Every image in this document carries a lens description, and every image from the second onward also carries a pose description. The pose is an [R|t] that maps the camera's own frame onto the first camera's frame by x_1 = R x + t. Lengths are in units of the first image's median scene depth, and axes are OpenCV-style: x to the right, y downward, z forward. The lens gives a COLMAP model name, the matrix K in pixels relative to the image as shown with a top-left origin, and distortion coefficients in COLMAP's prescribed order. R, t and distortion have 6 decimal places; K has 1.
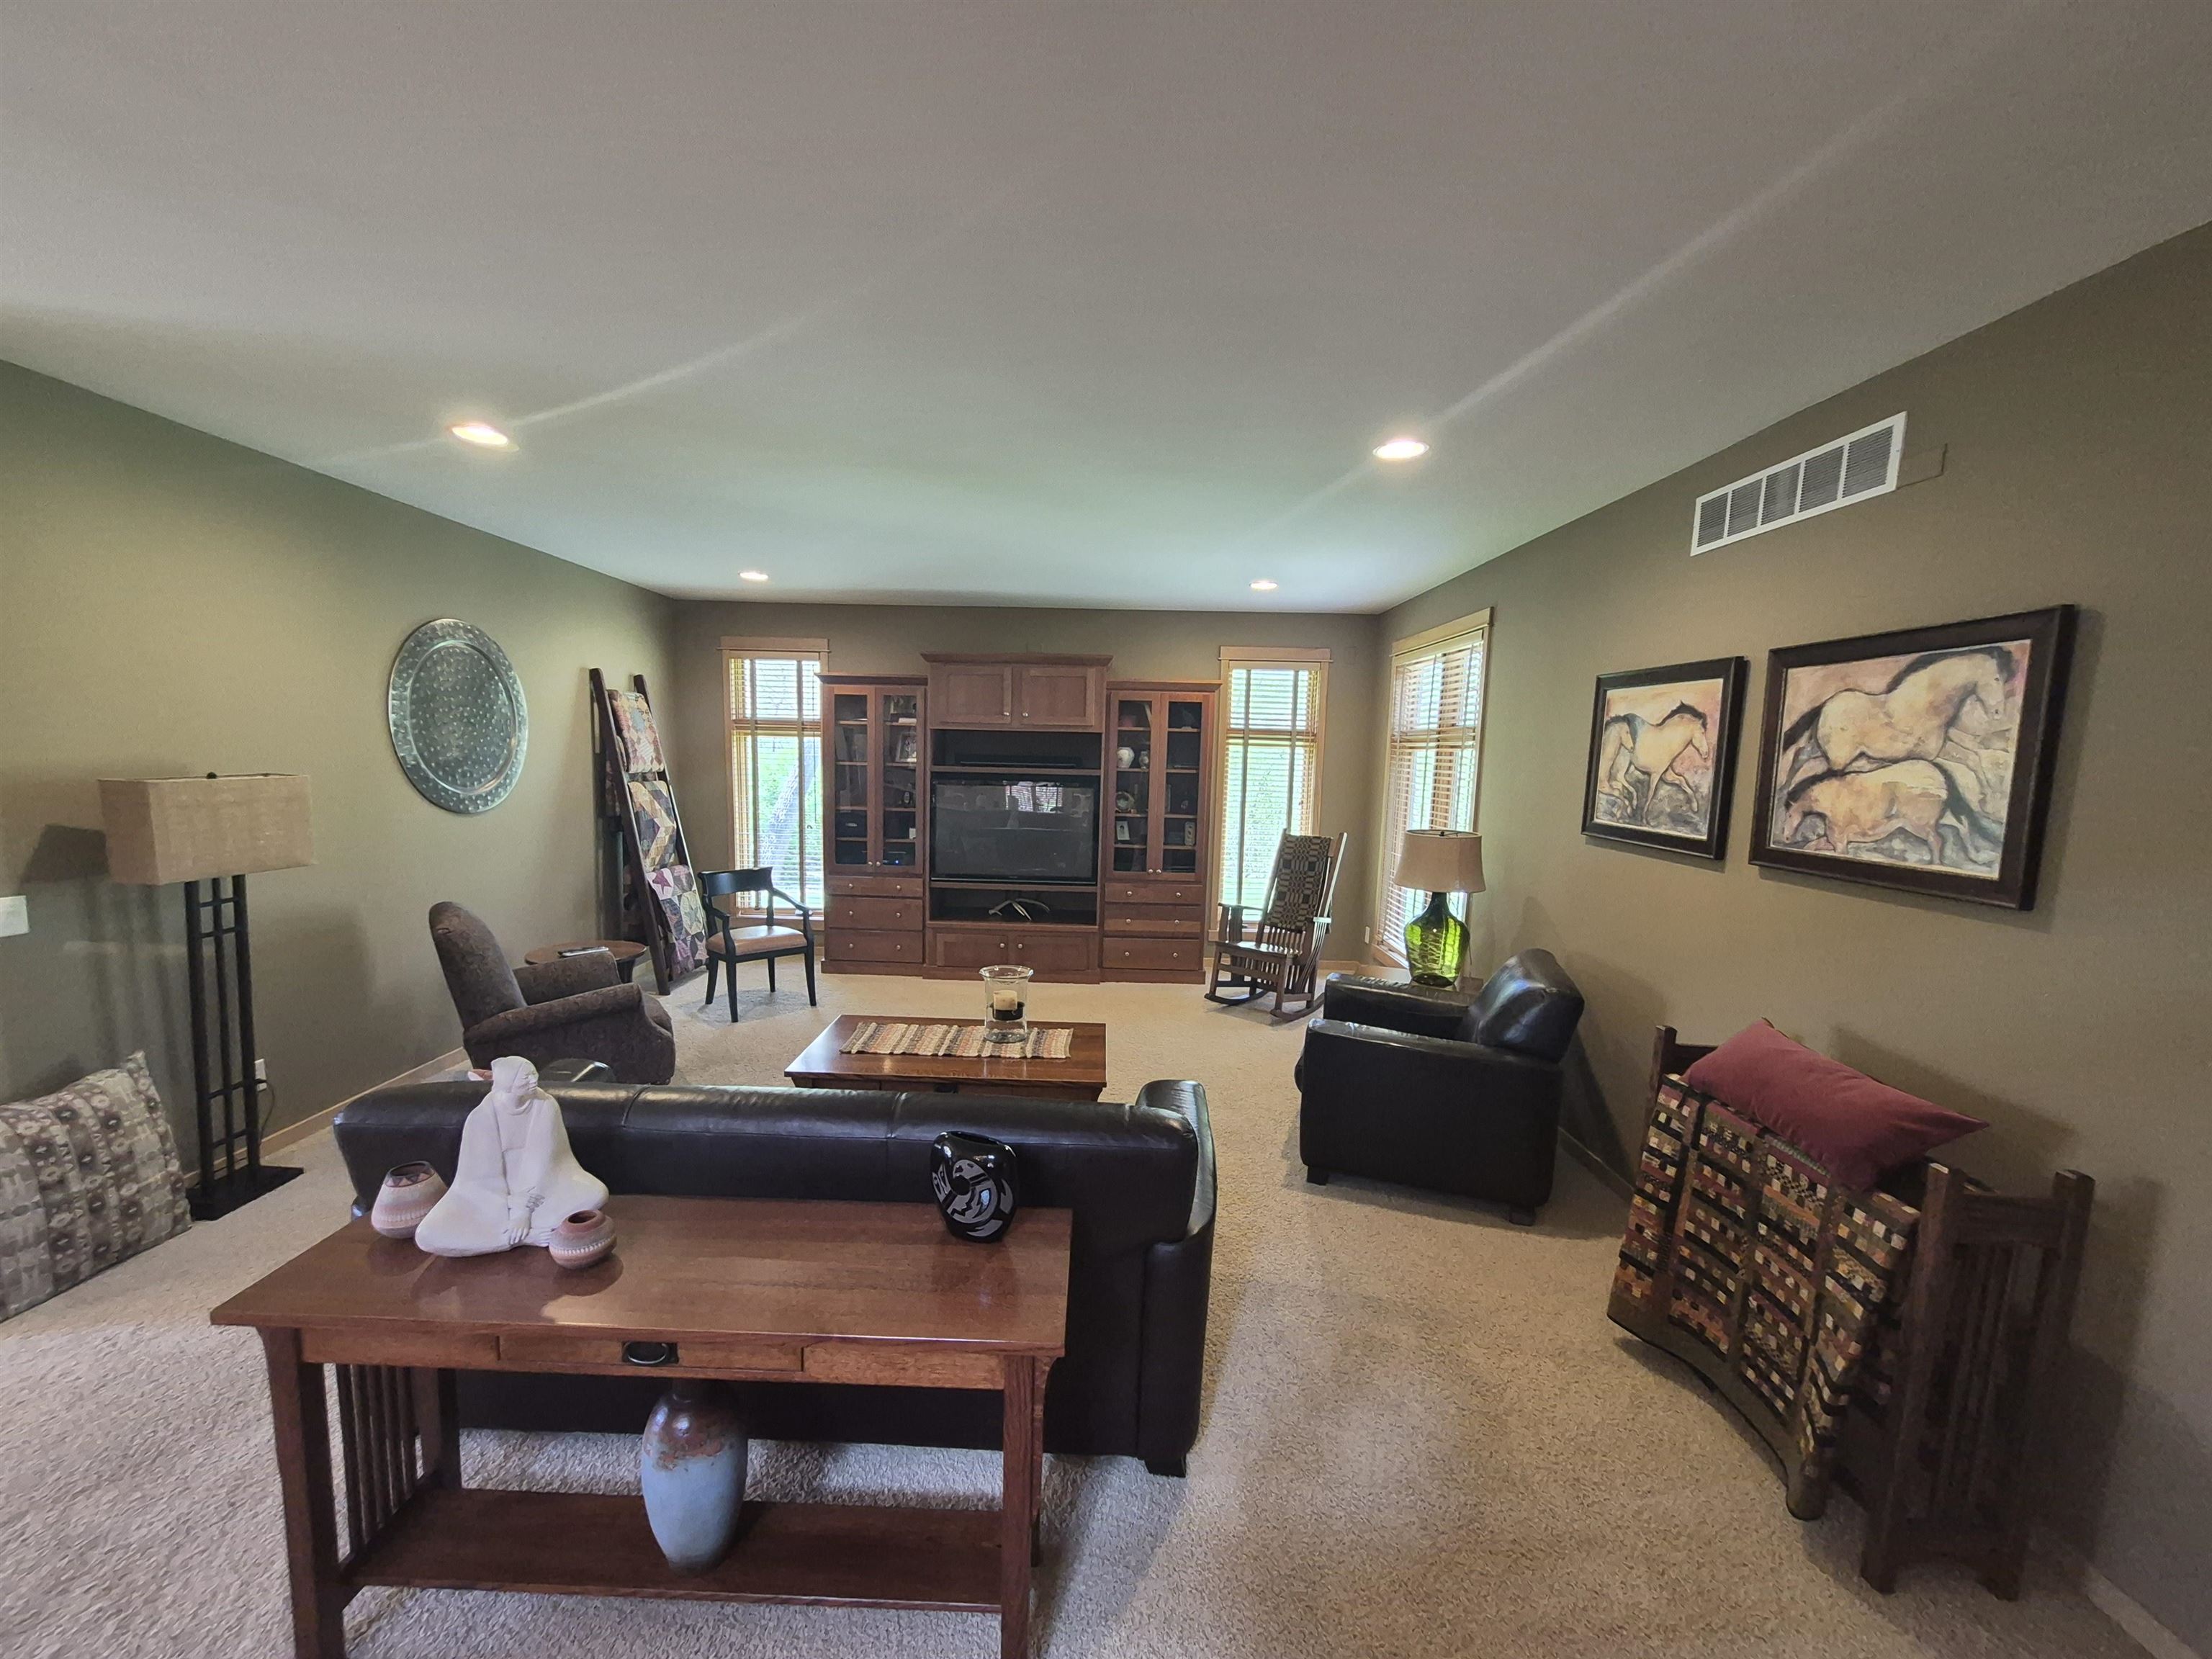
lens RADIAL K [[880.7, 0, 1084.6], [0, 880.7, 845.3], [0, 0, 1]] dist [0.002179, 0.000465]
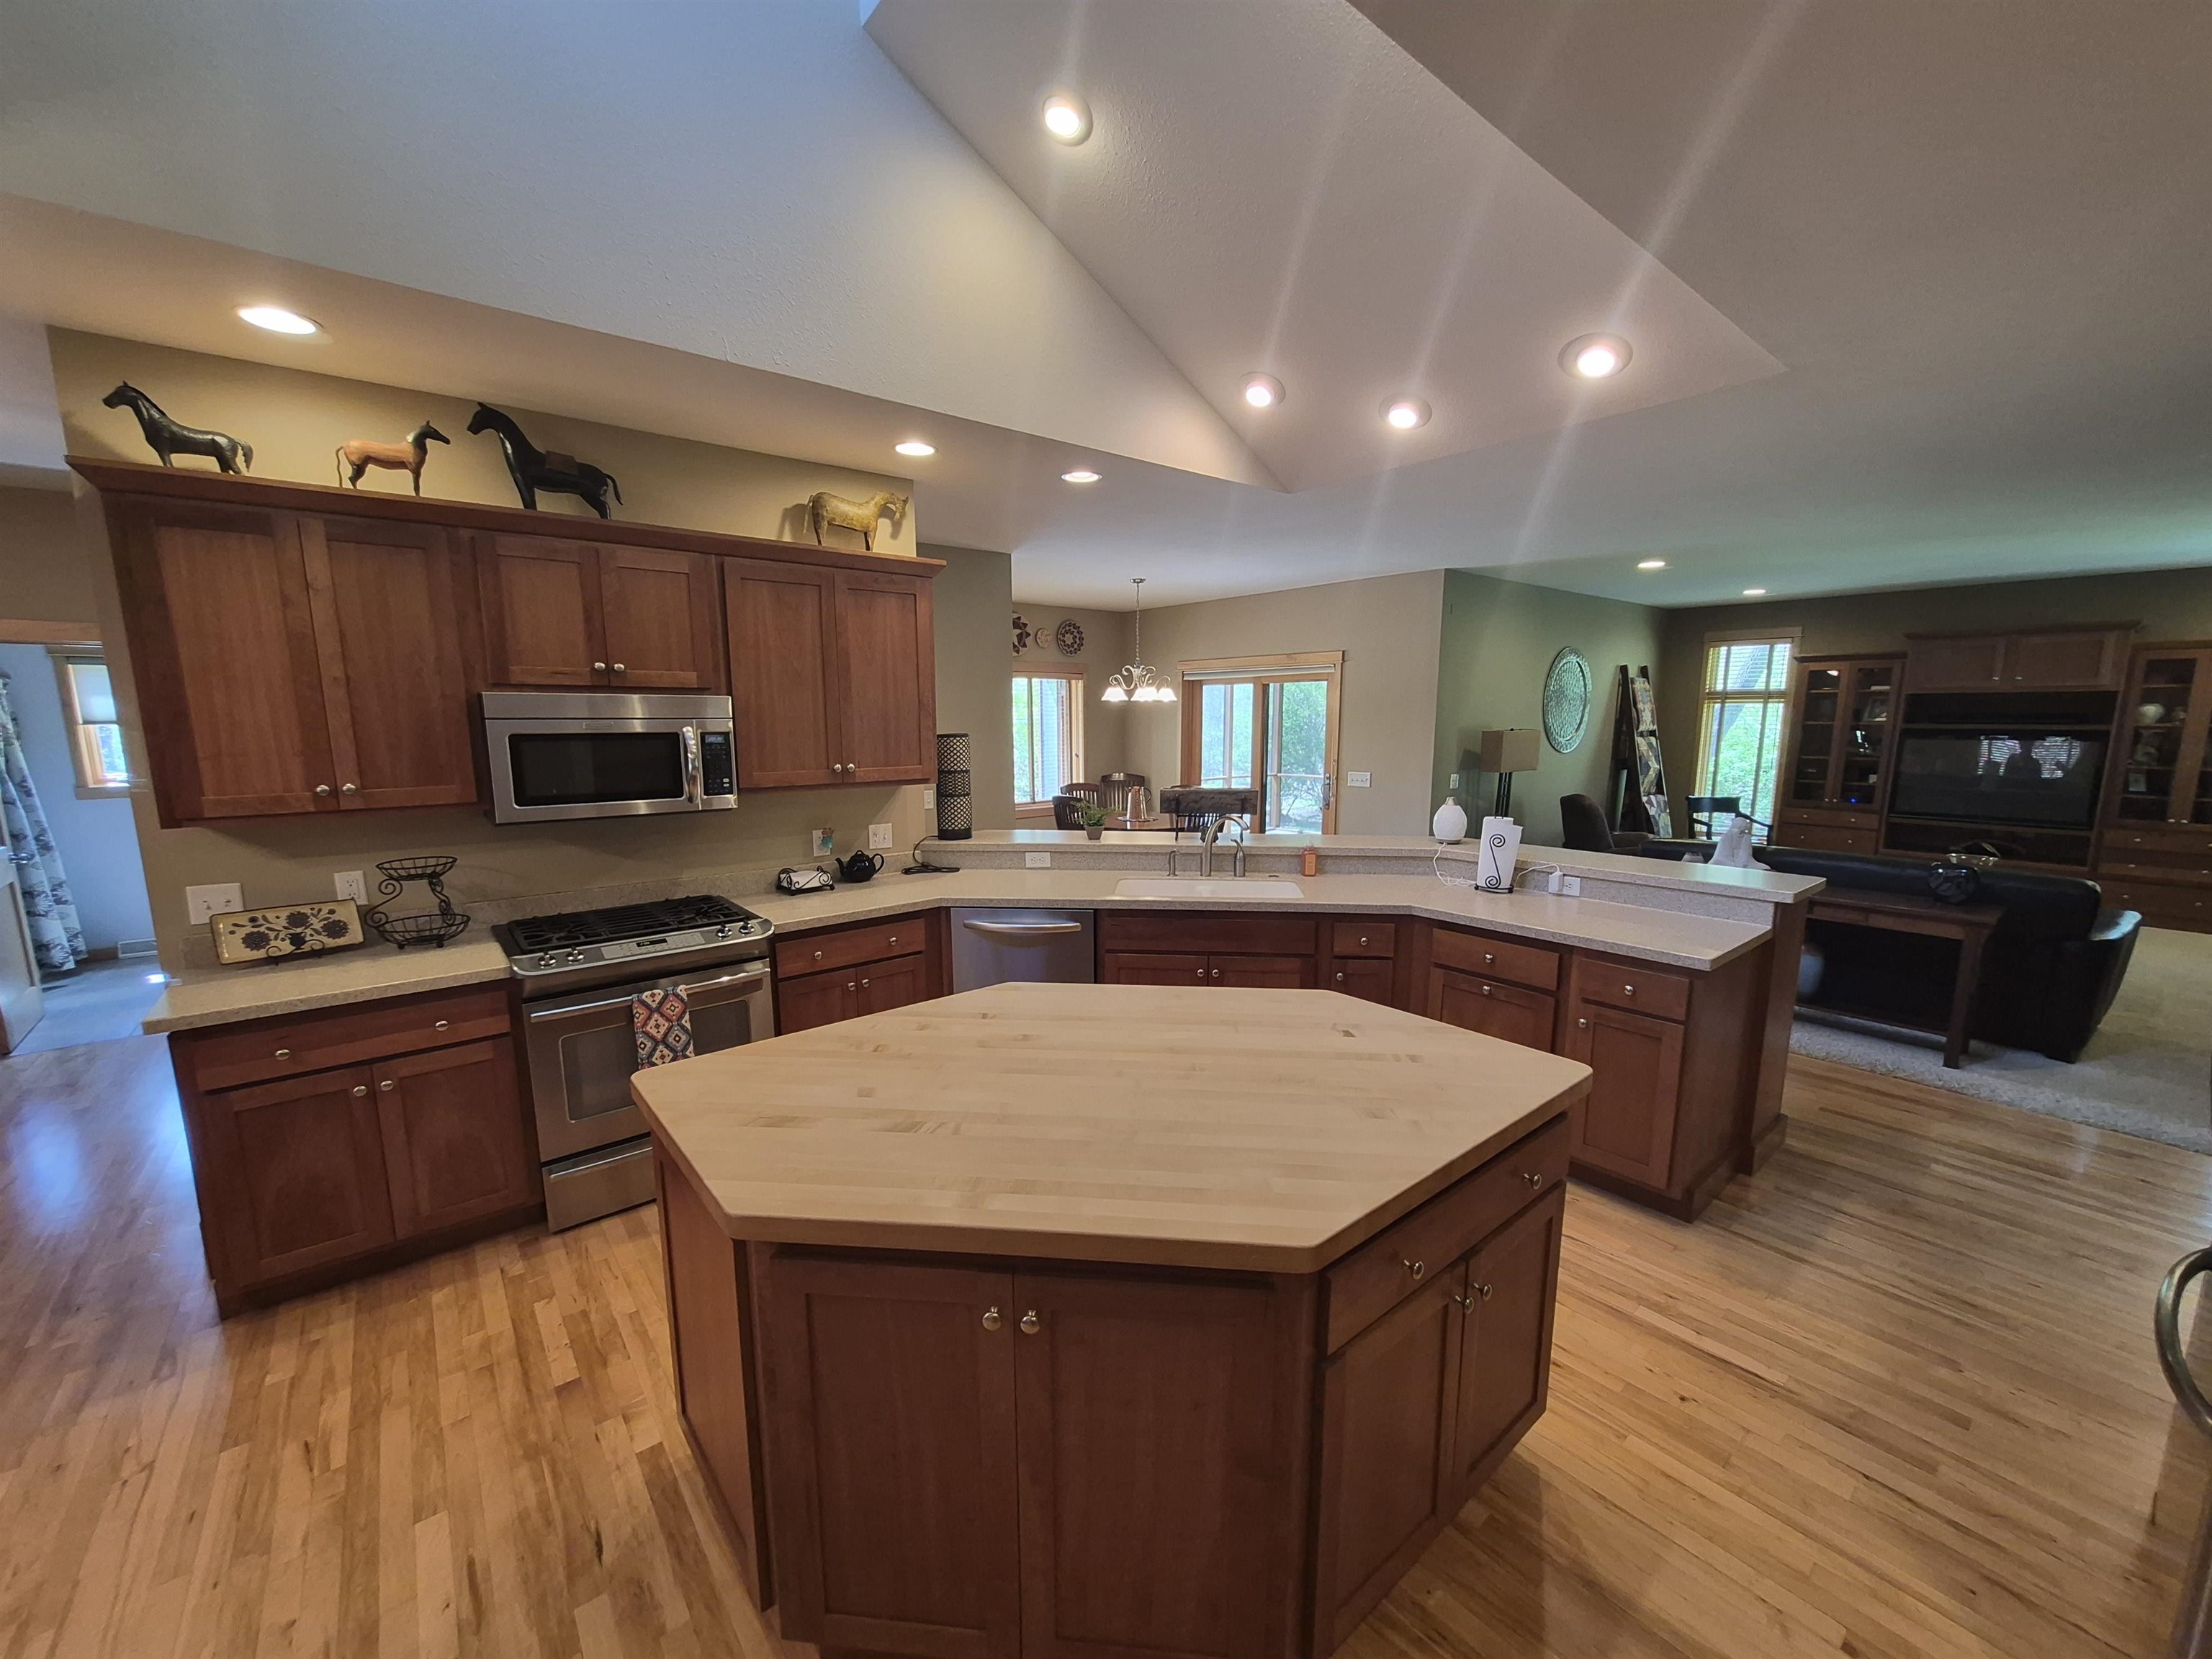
lens RADIAL K [[880.7, 0, 1069.6], [0, 880.7, 850.4], [0, 0, 1]] dist [0.002179, 0.000465]
pose [[0.634237, 0.096590, -0.767081, 0.096044], [-0.065667, 0.995310, 0.071034, 0.135372], [0.770345, 0.005320, 0.637605, -1.241460]]
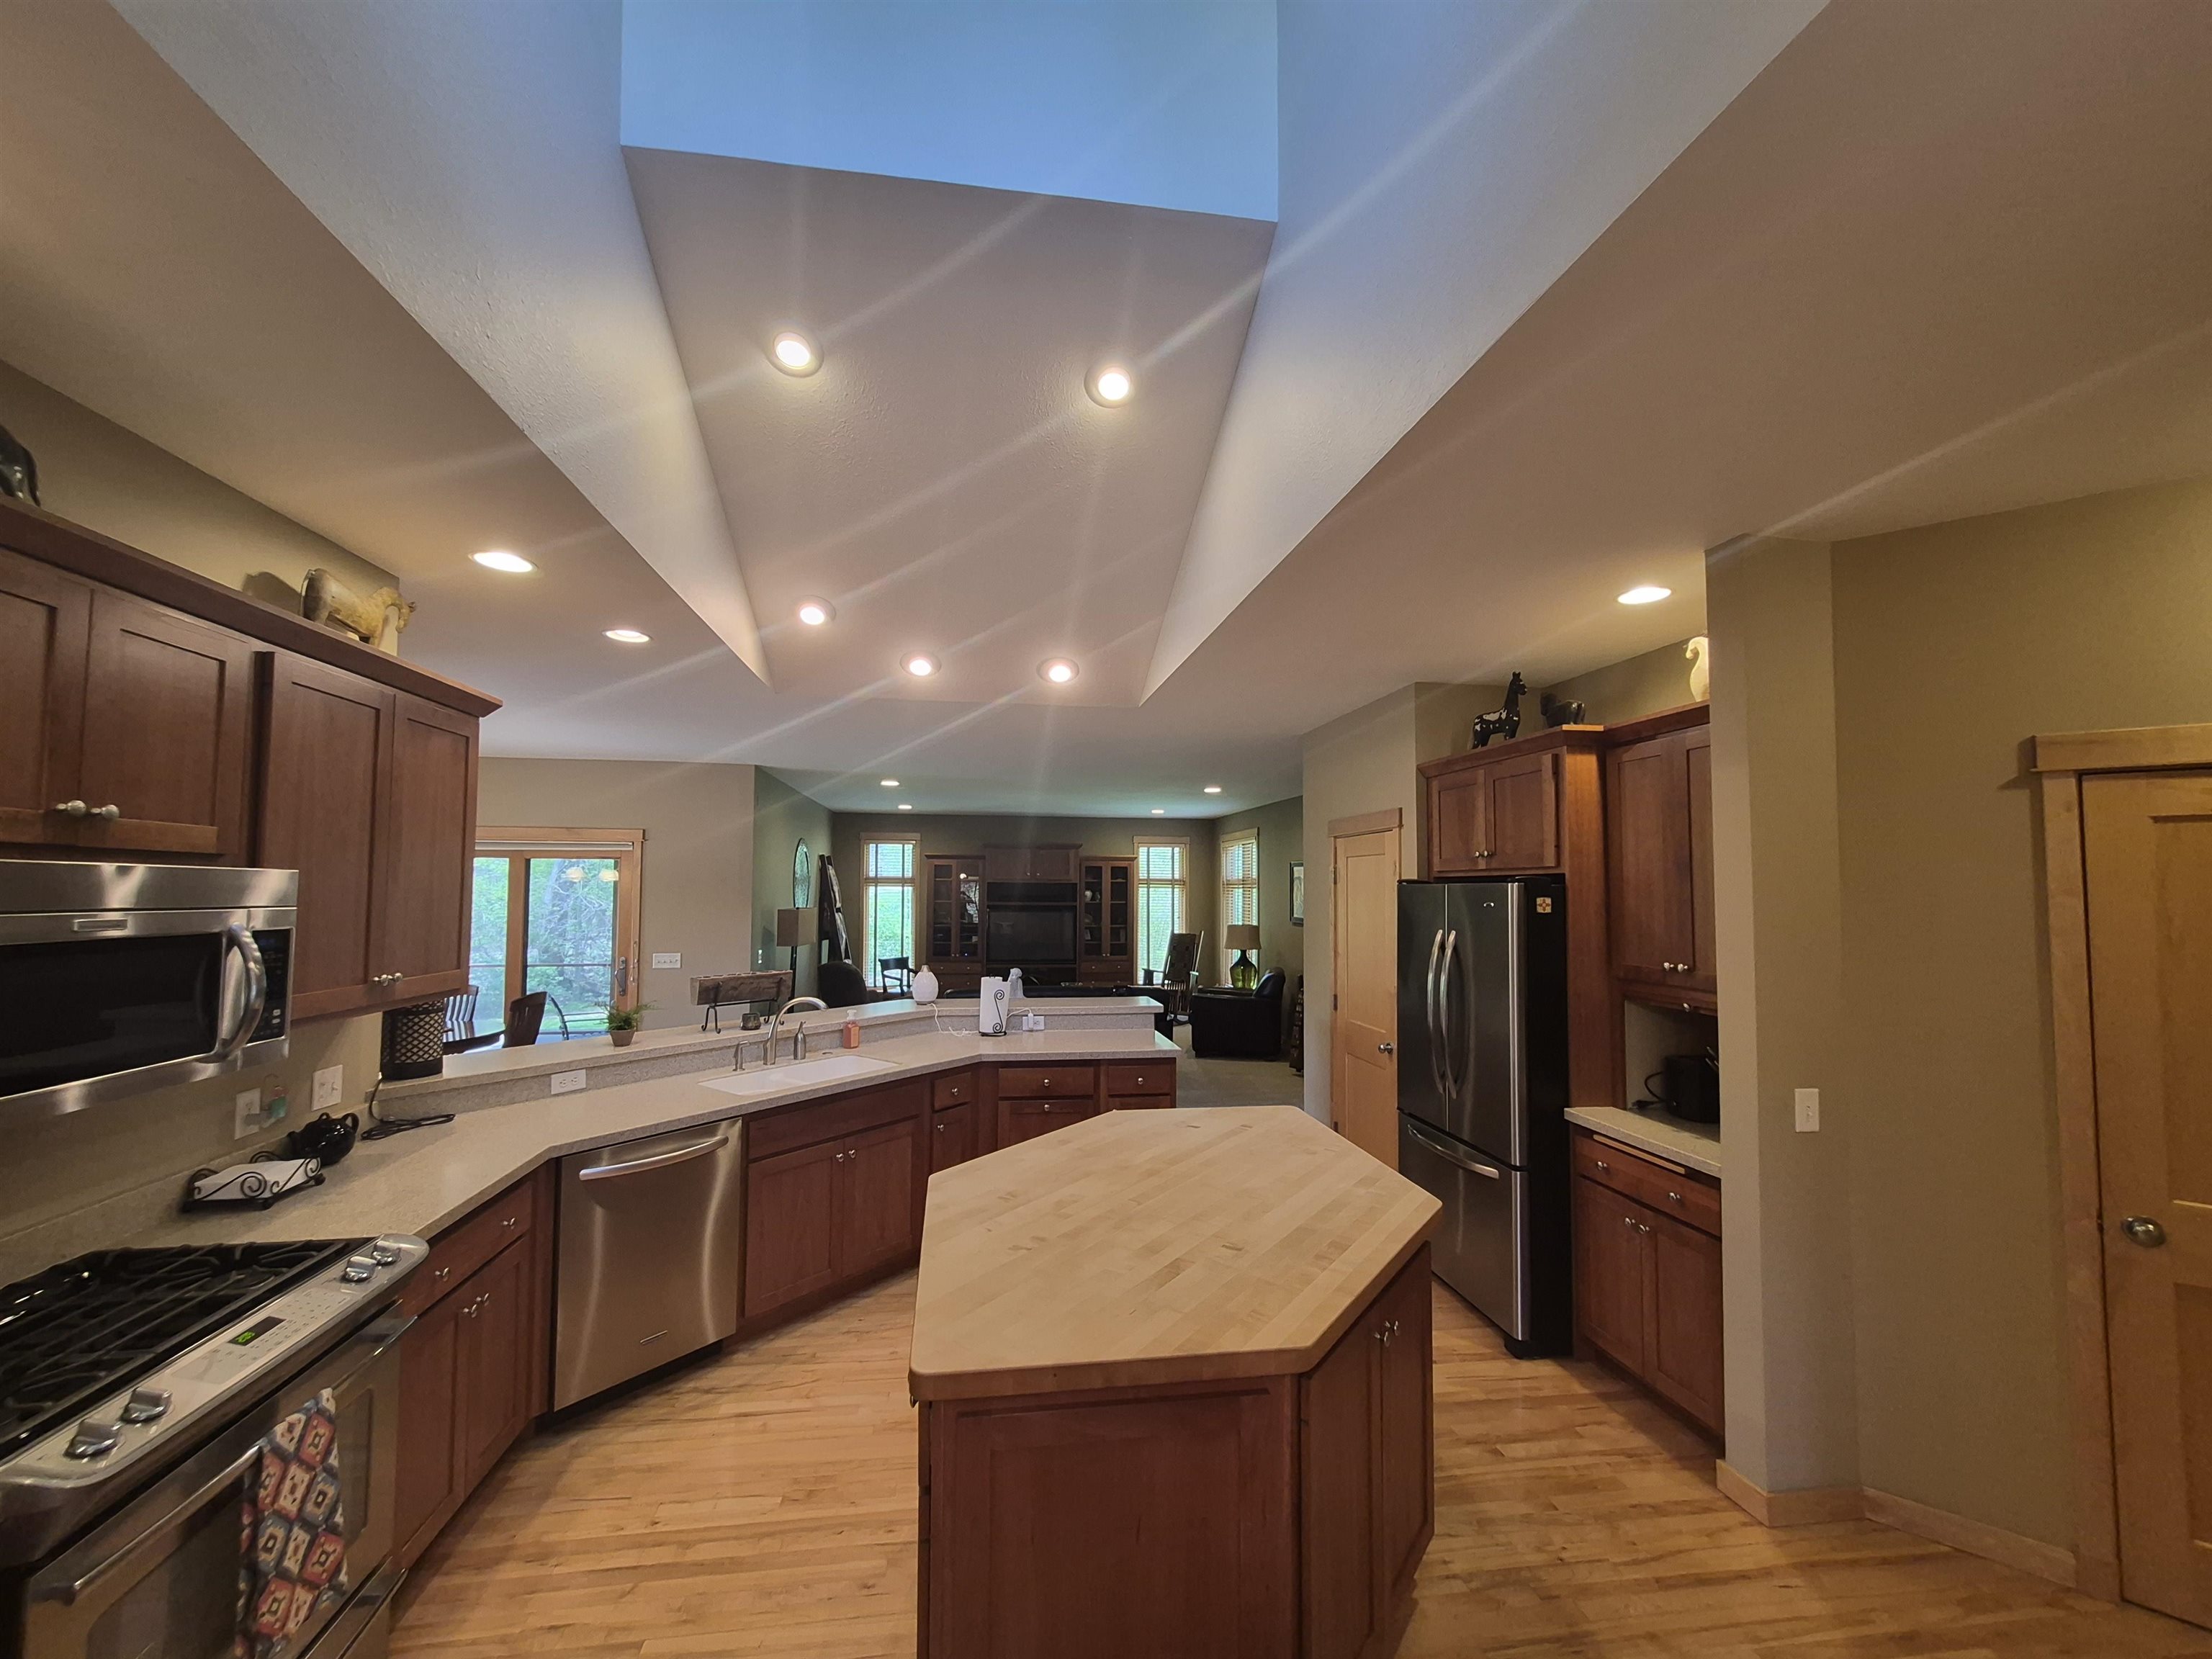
lens RADIAL K [[880.7, 0, 1083.6], [0, 880.7, 838.8], [0, 0, 1]] dist [0.002179, 0.000465]
pose [[0.987545, -0.008613, 0.157101, -0.469855], [0.034082, 0.986503, -0.160159, 0.150568], [-0.153601, 0.163518, 0.974509, -1.561734]]
